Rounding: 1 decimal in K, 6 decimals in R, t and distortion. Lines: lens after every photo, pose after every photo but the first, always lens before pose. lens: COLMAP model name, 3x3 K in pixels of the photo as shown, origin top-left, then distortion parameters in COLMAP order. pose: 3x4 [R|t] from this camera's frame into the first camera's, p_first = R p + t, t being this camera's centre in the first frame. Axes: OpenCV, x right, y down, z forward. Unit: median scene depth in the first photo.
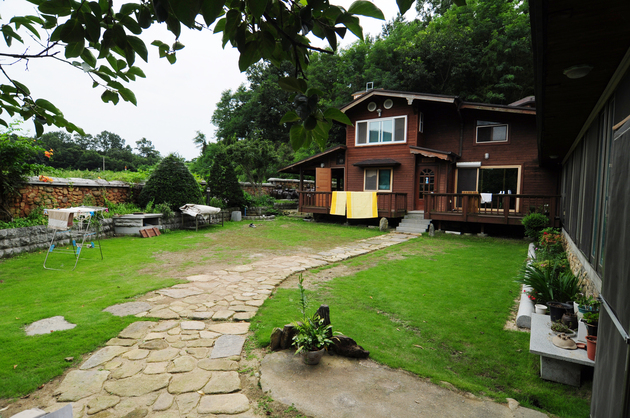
lens RADIAL K [[340.1, 0, 315.0], [0, 340.1, 209.0], [0, 0, 1]] dist [0.000702, -0.000068]
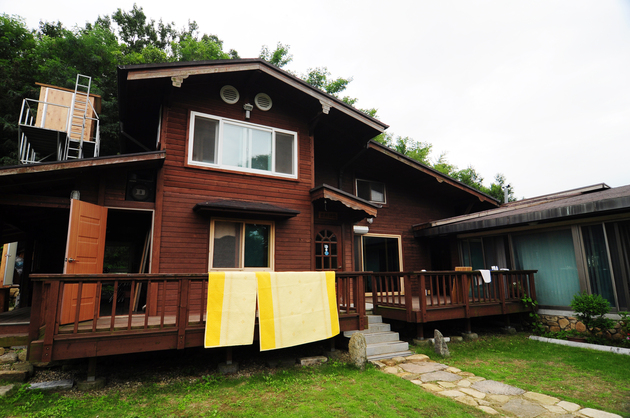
lens RADIAL K [[340.1, 0, 315.0], [0, 340.1, 209.0], [0, 0, 1]] dist [0.000702, -0.000068]
pose [[0.461290, 0.147107, 0.874969, -0.189716], [0.066793, 0.977603, -0.199577, -0.038091], [-0.884732, 0.150505, 0.441133, 0.748395]]
